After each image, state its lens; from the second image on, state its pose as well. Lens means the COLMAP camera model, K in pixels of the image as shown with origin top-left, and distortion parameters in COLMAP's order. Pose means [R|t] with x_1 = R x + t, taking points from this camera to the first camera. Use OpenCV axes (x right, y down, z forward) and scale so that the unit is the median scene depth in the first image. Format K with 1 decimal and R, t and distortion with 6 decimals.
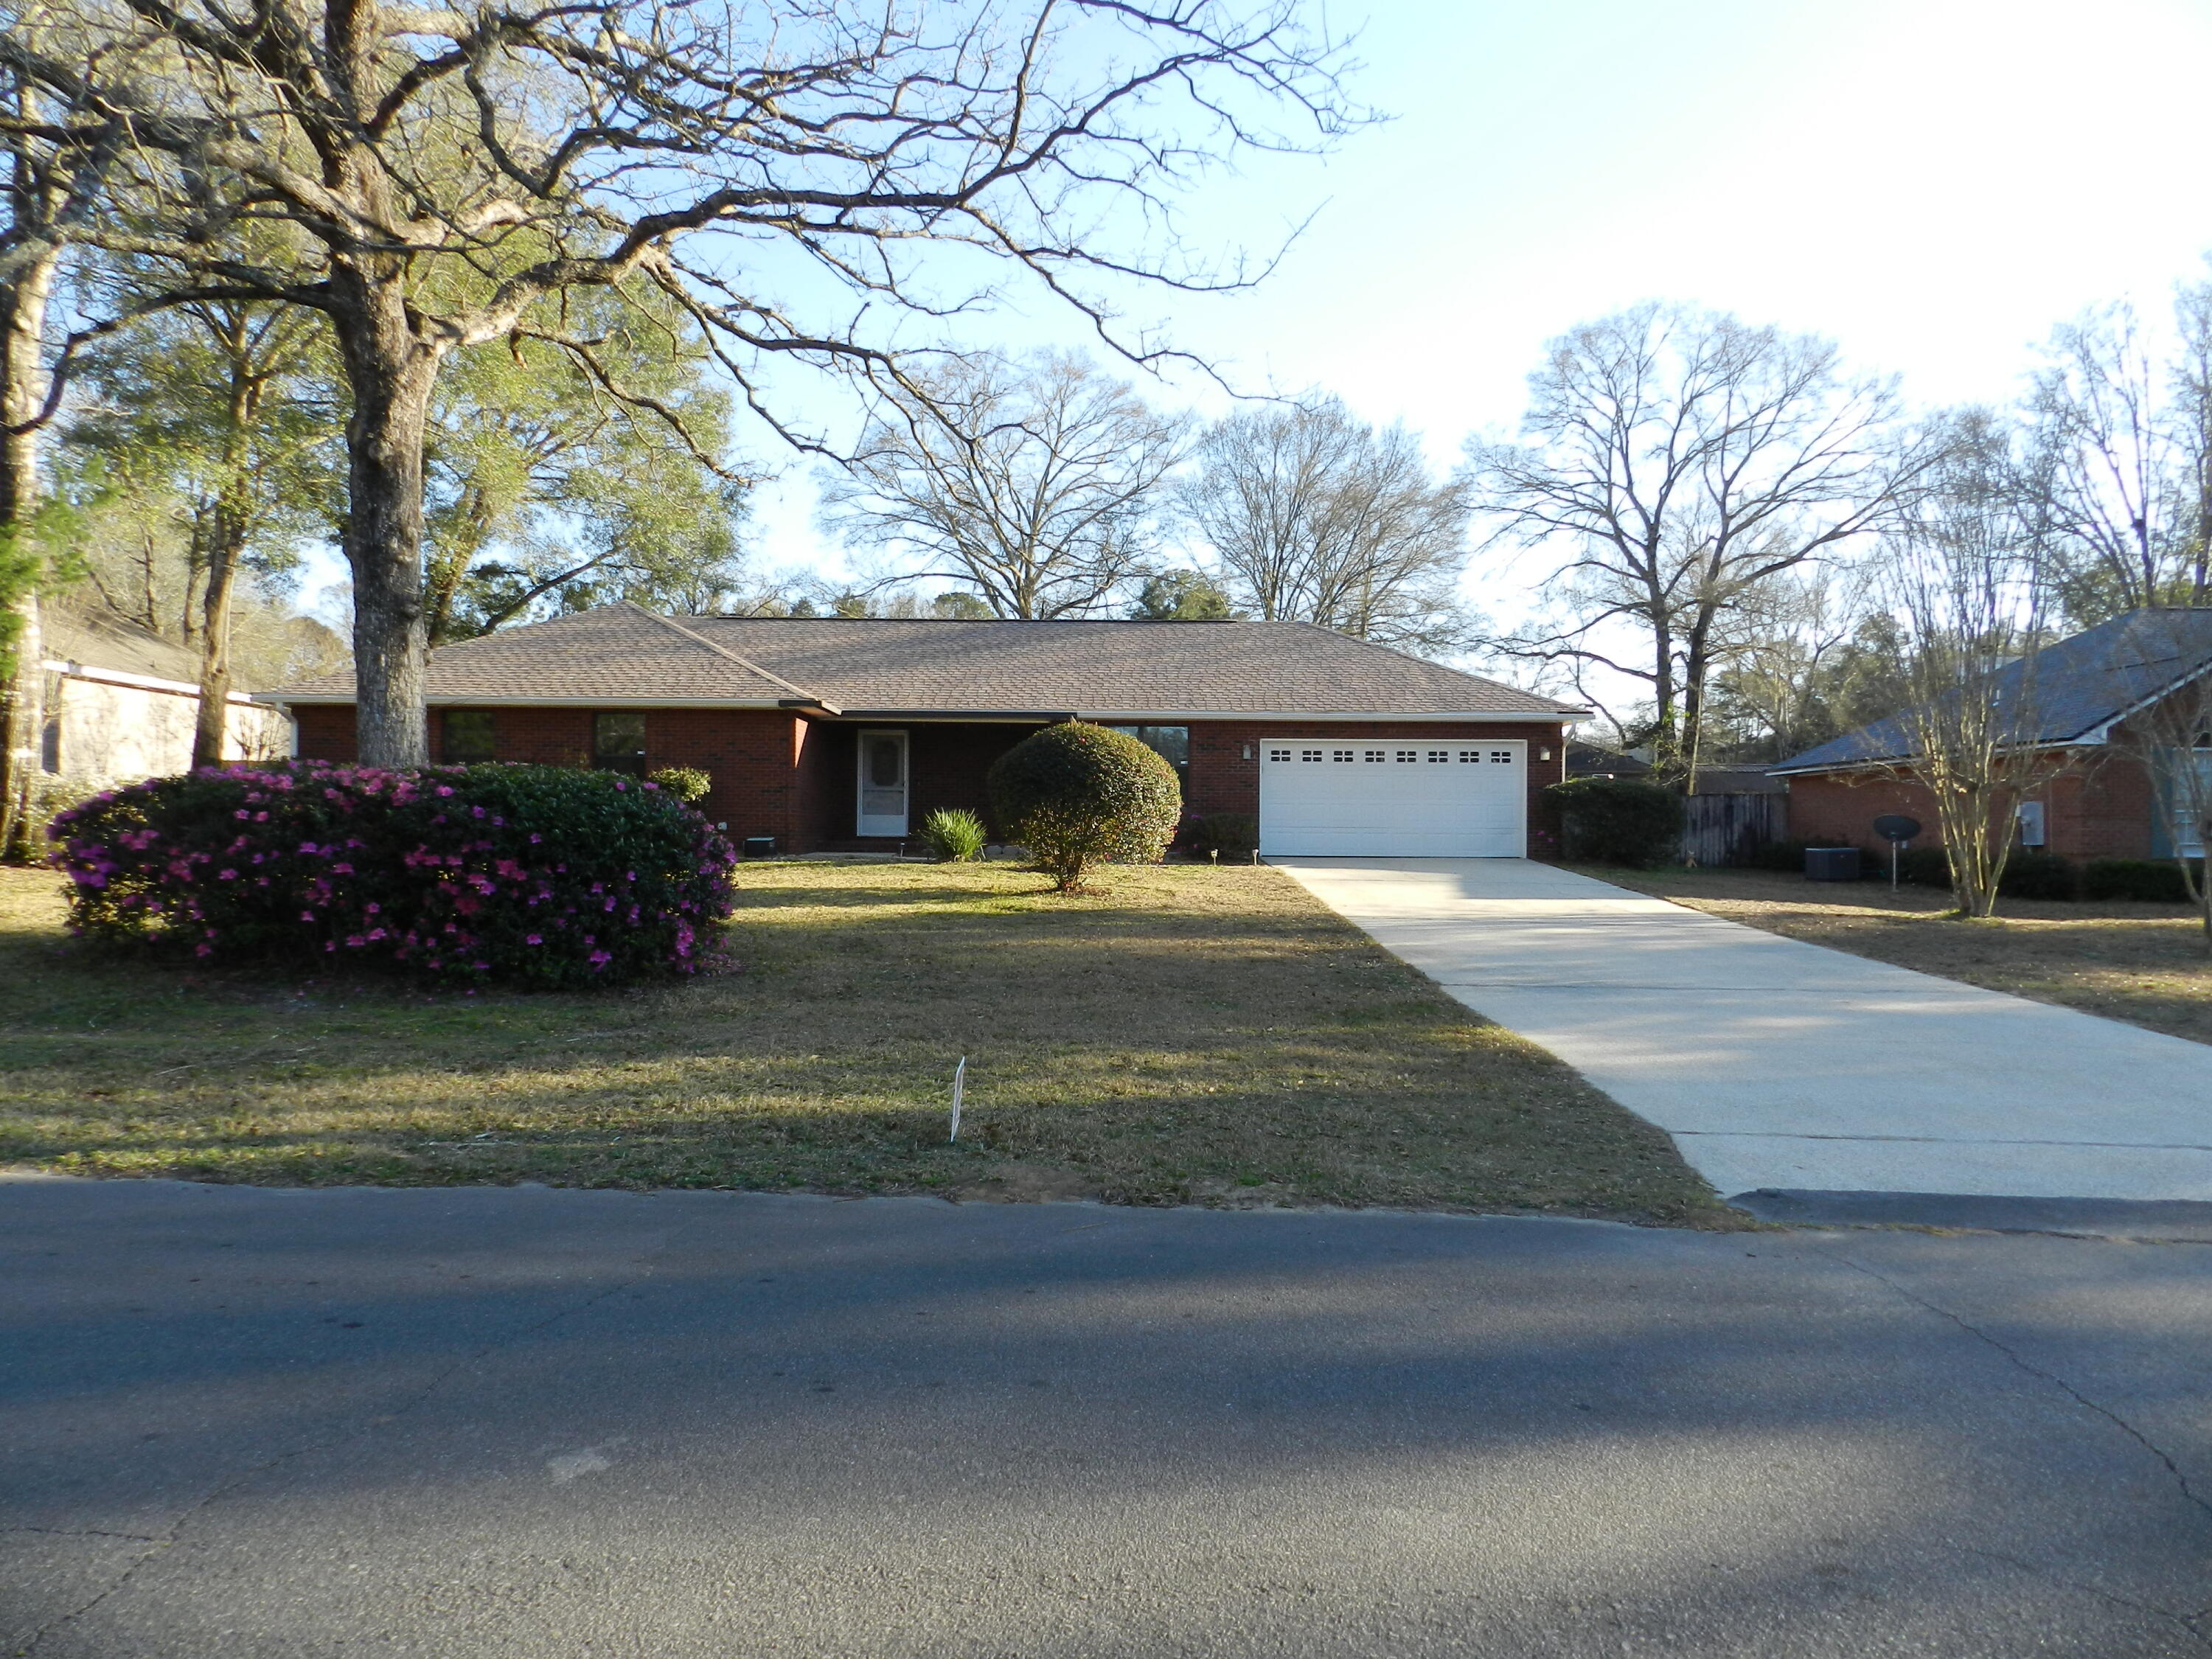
lens RADIAL K [[1483.4, 0, 1103.0], [0, 1483.4, 833.6], [0, 0, 1]] dist [0.019041, -0.010225]
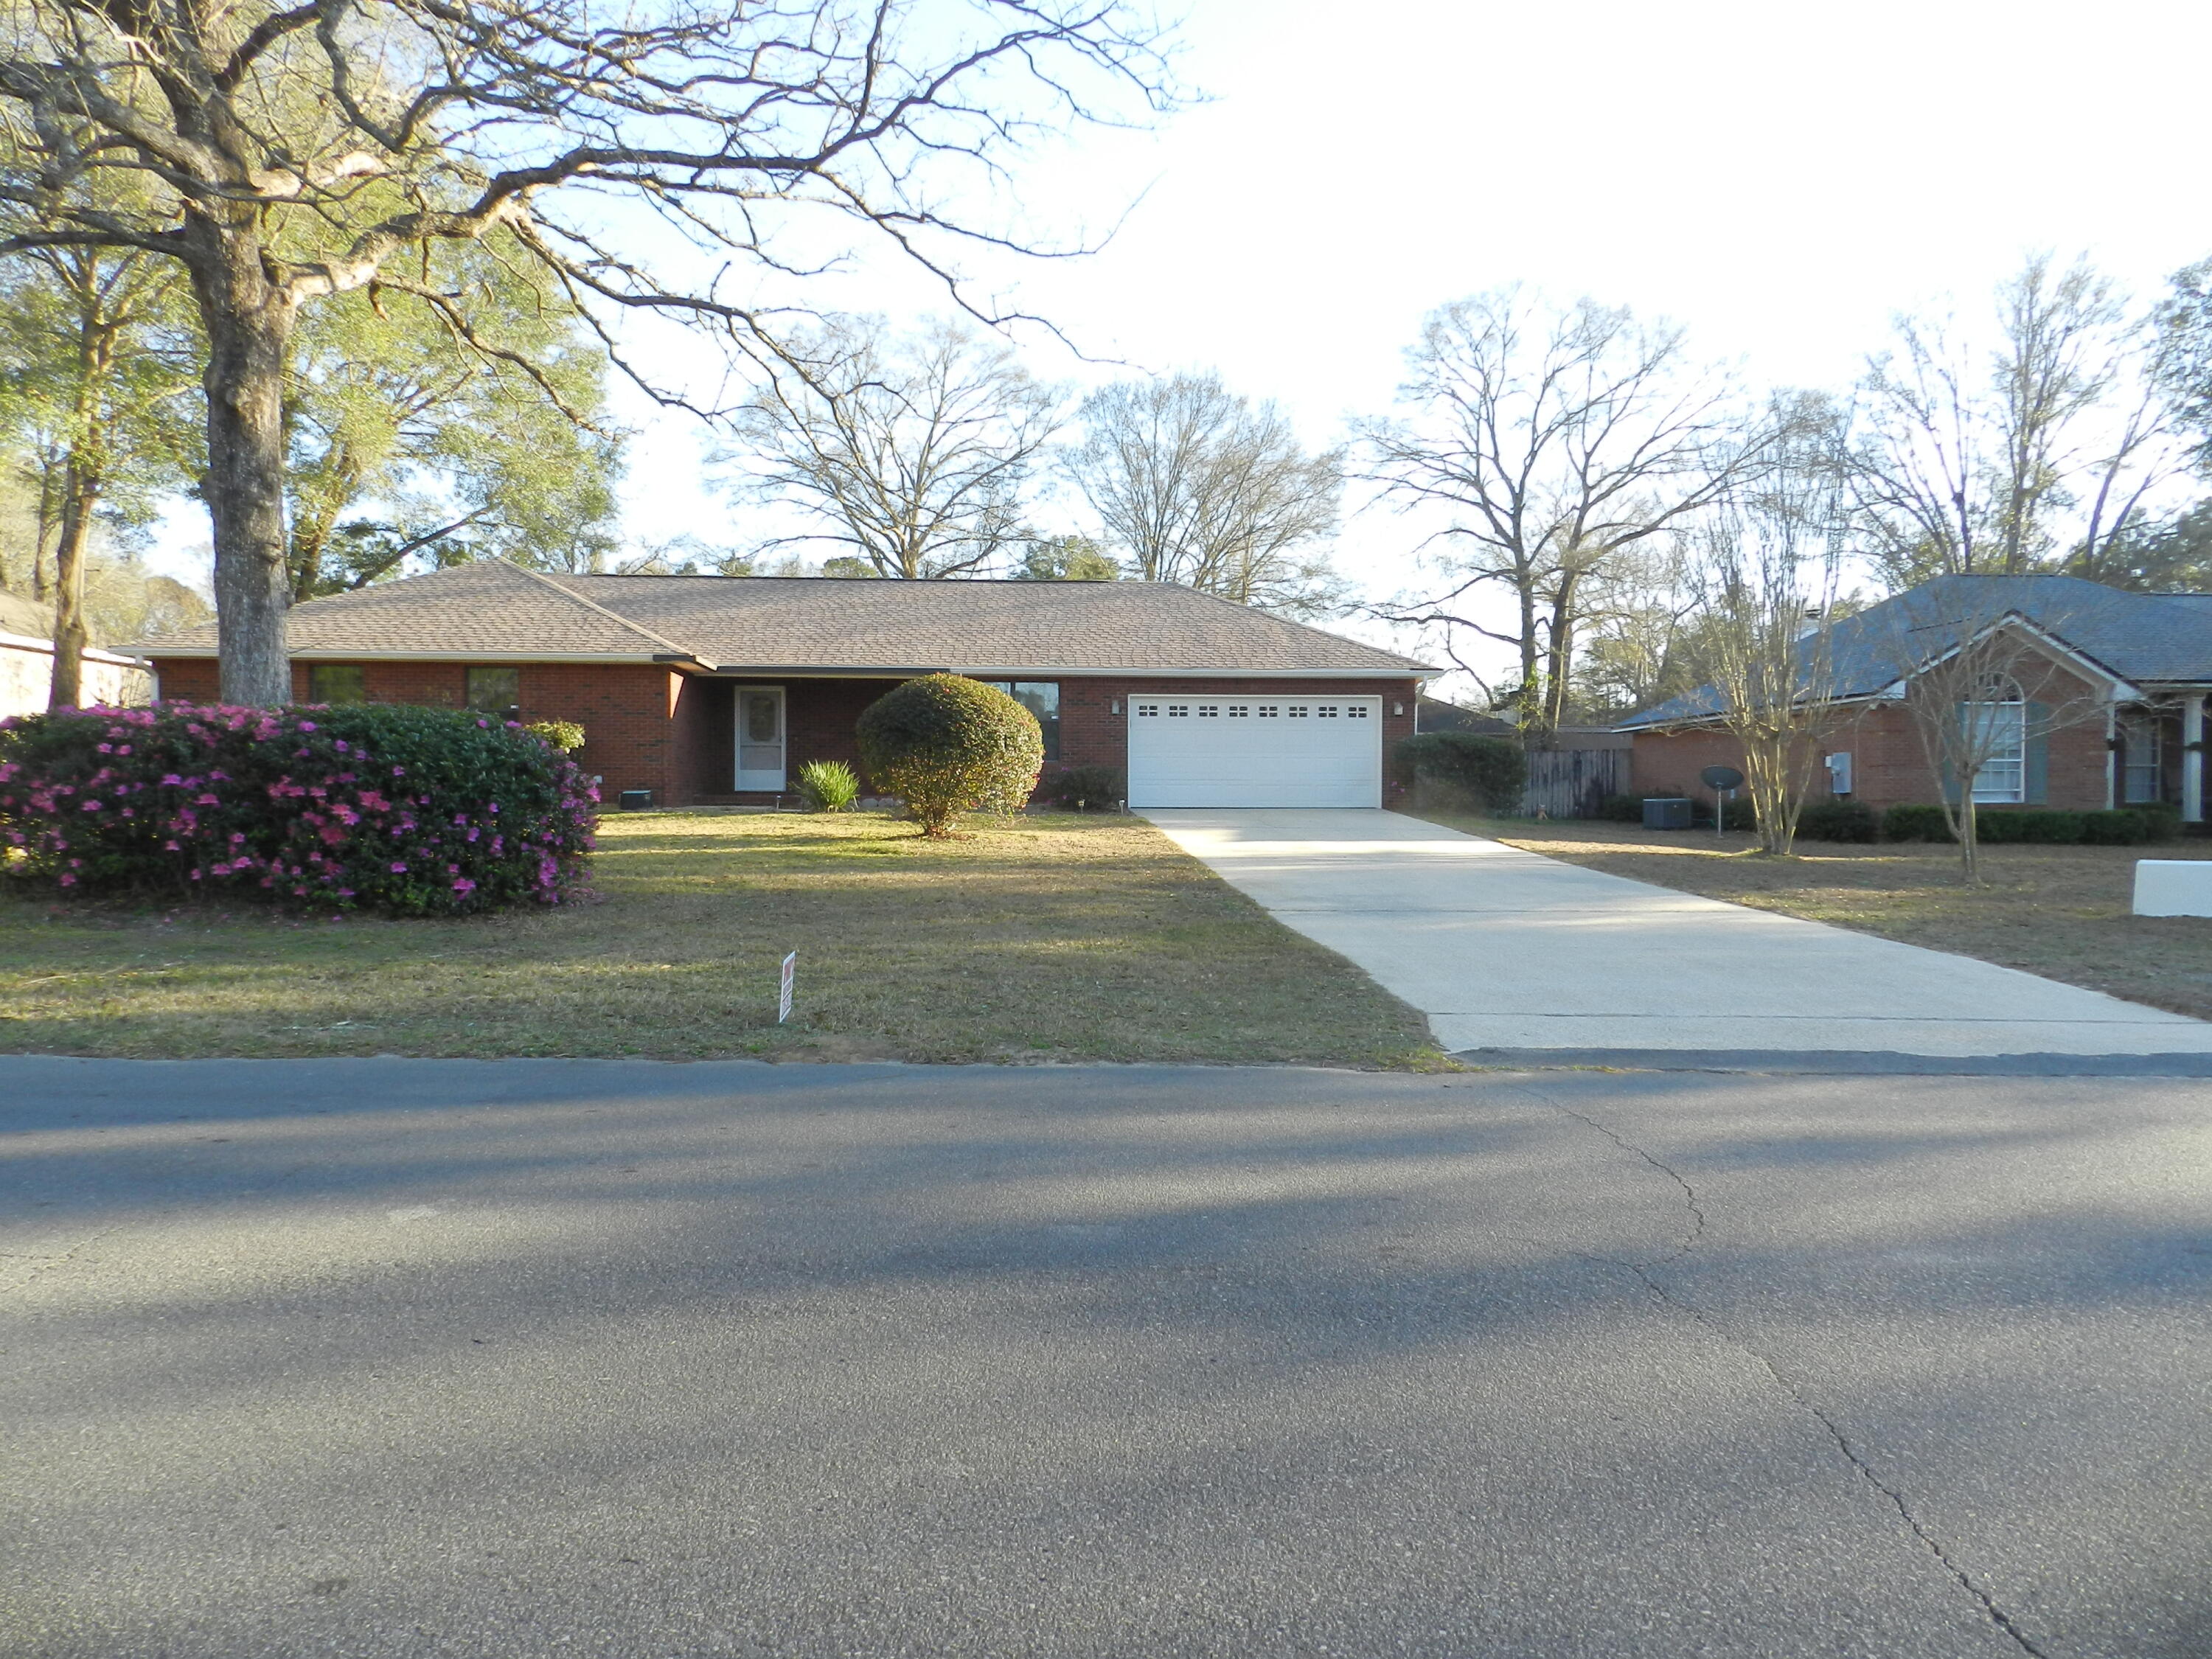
lens RADIAL K [[1483.4, 0, 1106.7], [0, 1483.4, 834.4], [0, 0, 1]] dist [0.019041, -0.010225]
pose [[0.997557, -0.005835, 0.069618, 0.028896], [0.004396, 0.999774, 0.020803, 0.019333], [-0.069723, -0.020446, 0.997357, -0.054868]]
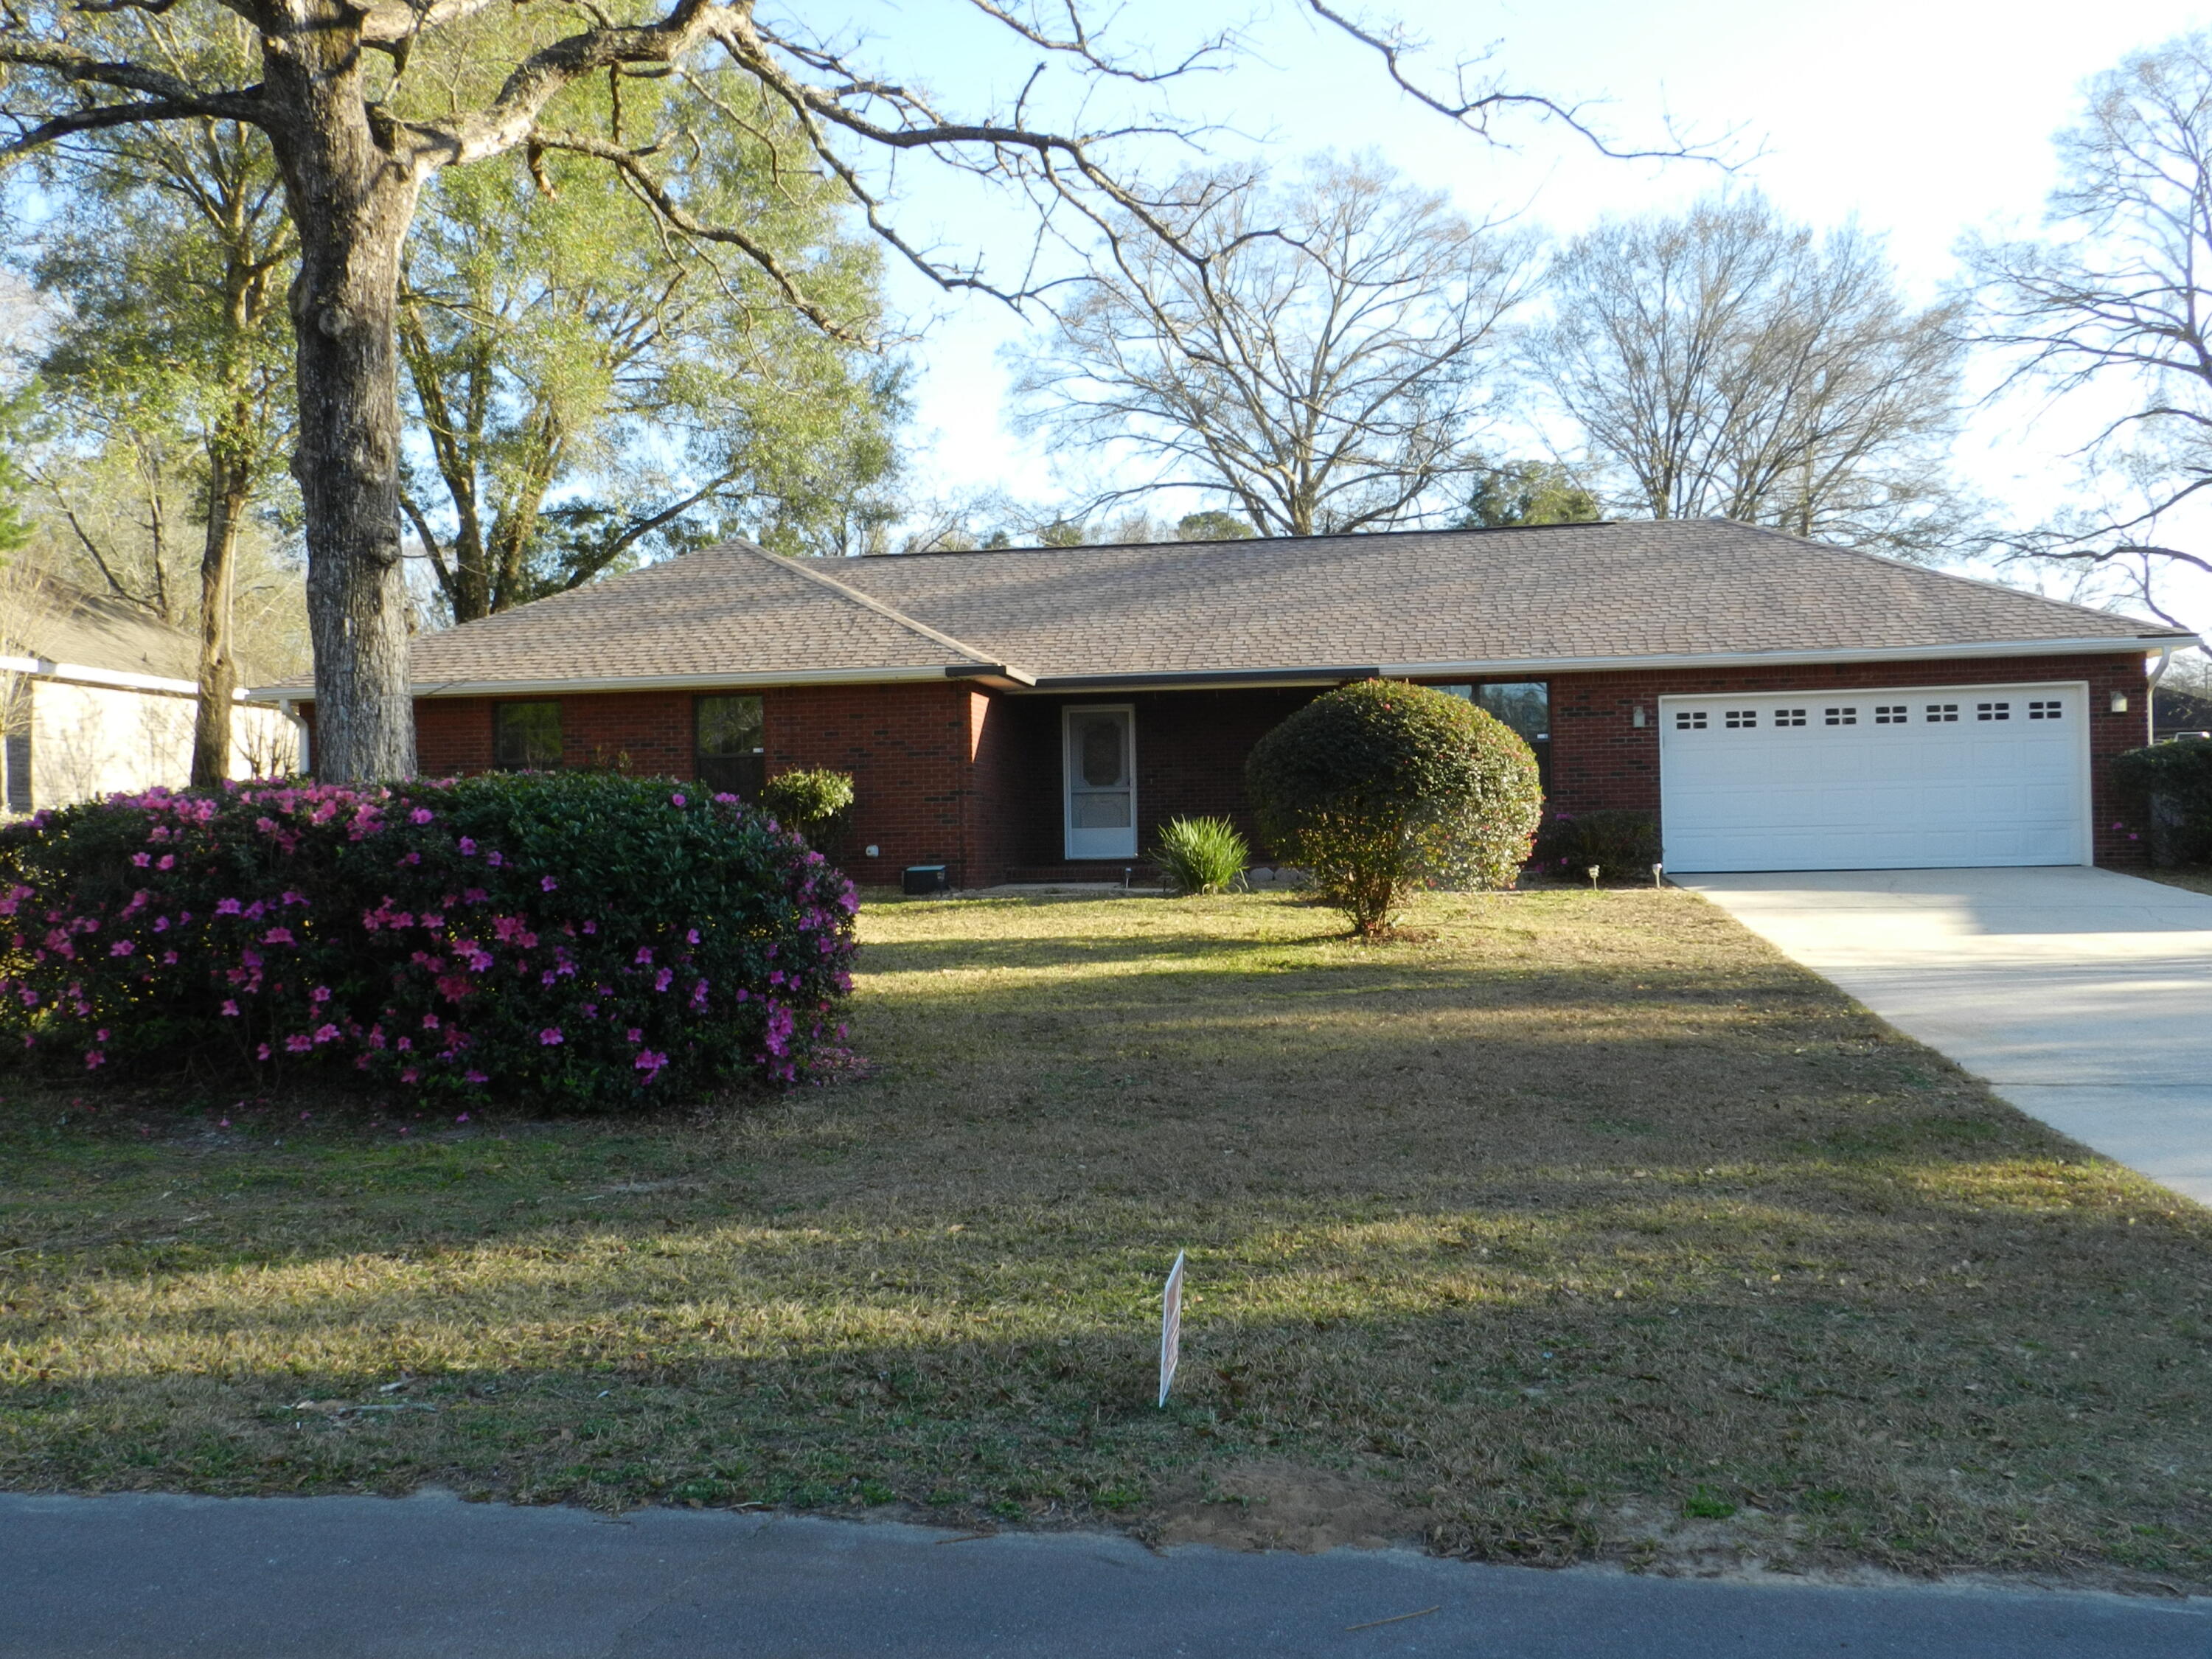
lens RADIAL K [[2044.2, 0, 1107.0], [0, 2044.2, 839.6], [0, 0, 1]] dist [0.007975, 0.000000]
pose [[0.987635, -0.028771, -0.154108, 0.002298], [0.028255, 0.999585, -0.005538, -0.002943], [0.154203, 0.001115, 0.988038, 0.096810]]
